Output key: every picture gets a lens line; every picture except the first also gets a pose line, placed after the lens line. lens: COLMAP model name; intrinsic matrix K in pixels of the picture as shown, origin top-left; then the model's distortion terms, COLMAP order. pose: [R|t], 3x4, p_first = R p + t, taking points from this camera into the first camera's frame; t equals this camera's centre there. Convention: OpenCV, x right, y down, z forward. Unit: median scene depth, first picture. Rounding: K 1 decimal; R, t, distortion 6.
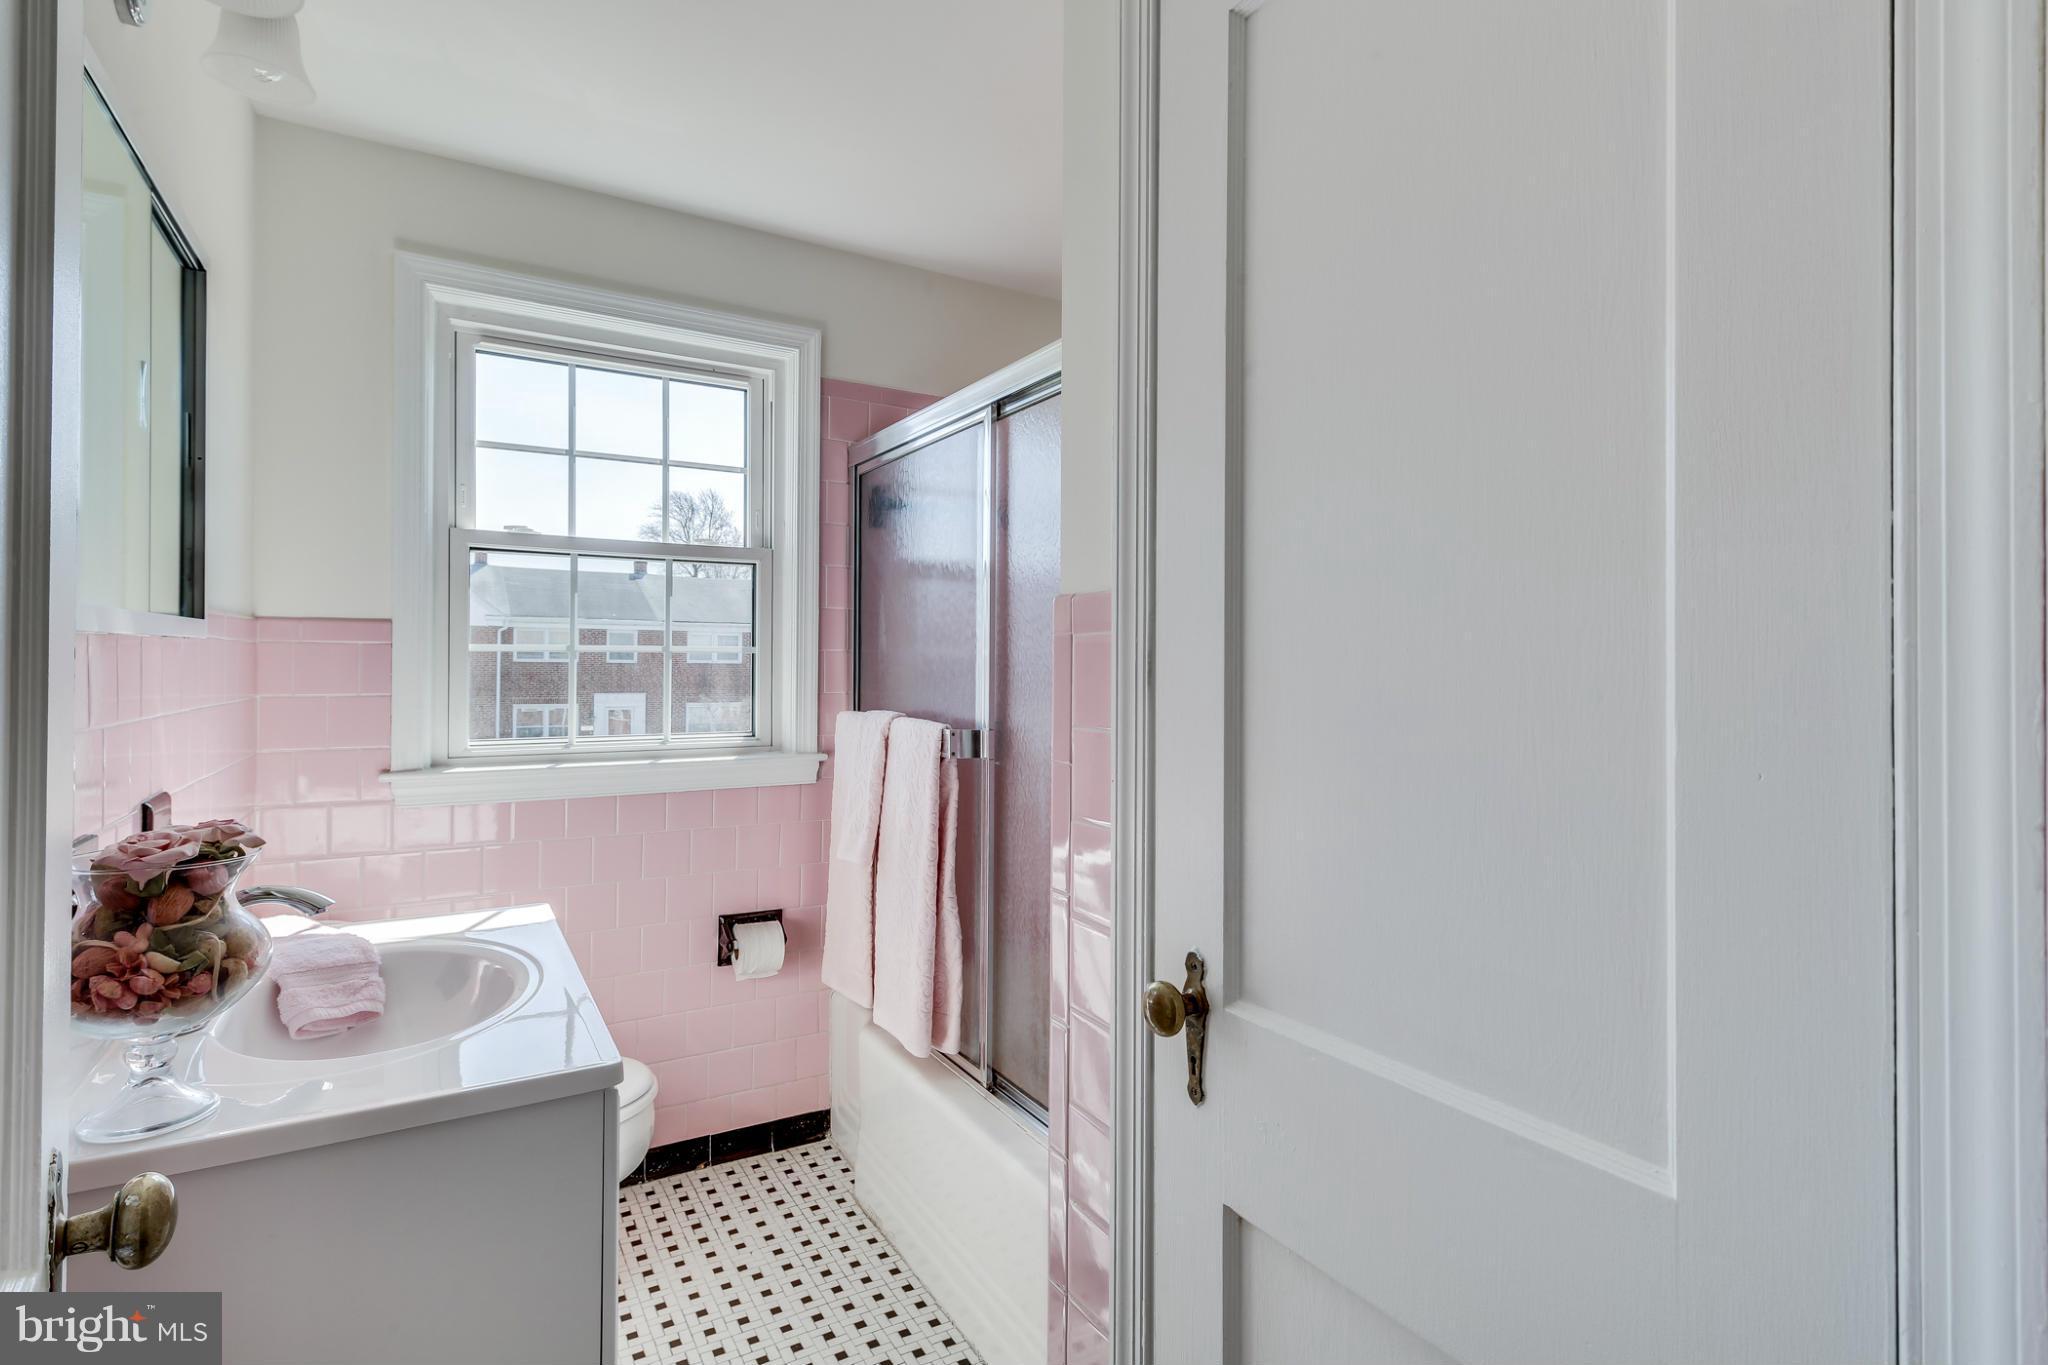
lens RADIAL K [[995.1, 0, 1023.3], [0, 995.1, 654.1], [0, 0, 1]] dist [0.000793, -0.000264]
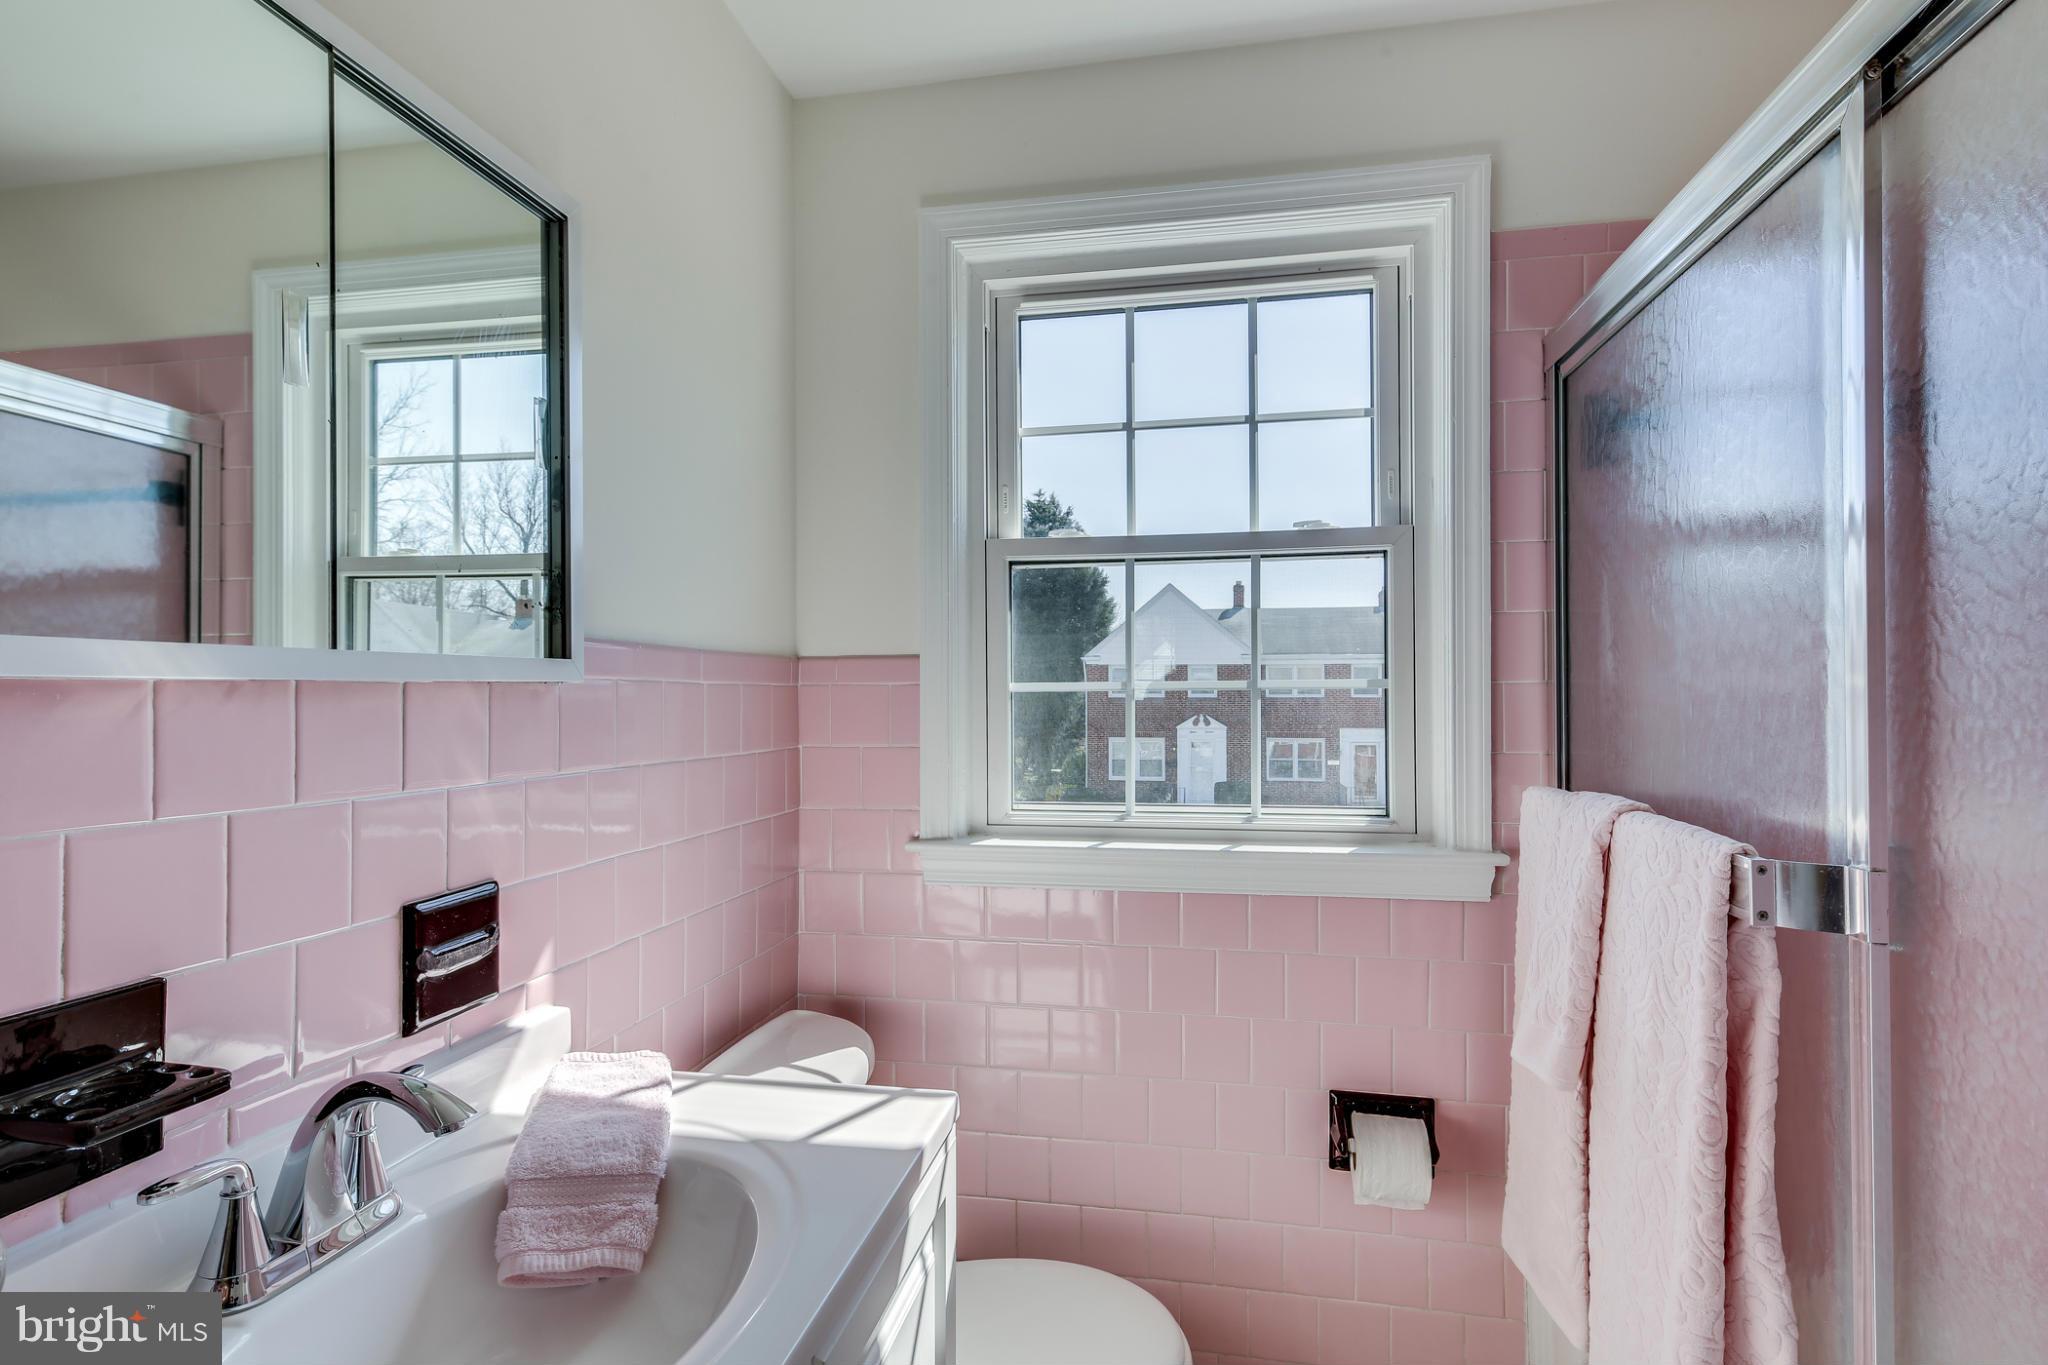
lens RADIAL K [[996.5, 0, 1025.6], [0, 996.5, 689.4], [0, 0, 1]] dist [0.009267, -0.001067]
pose [[0.749433, -0.013924, -0.661934, -0.018062], [0.014951, 0.999880, -0.004105, -0.001312], [0.661911, -0.006820, 0.749551, 0.400136]]
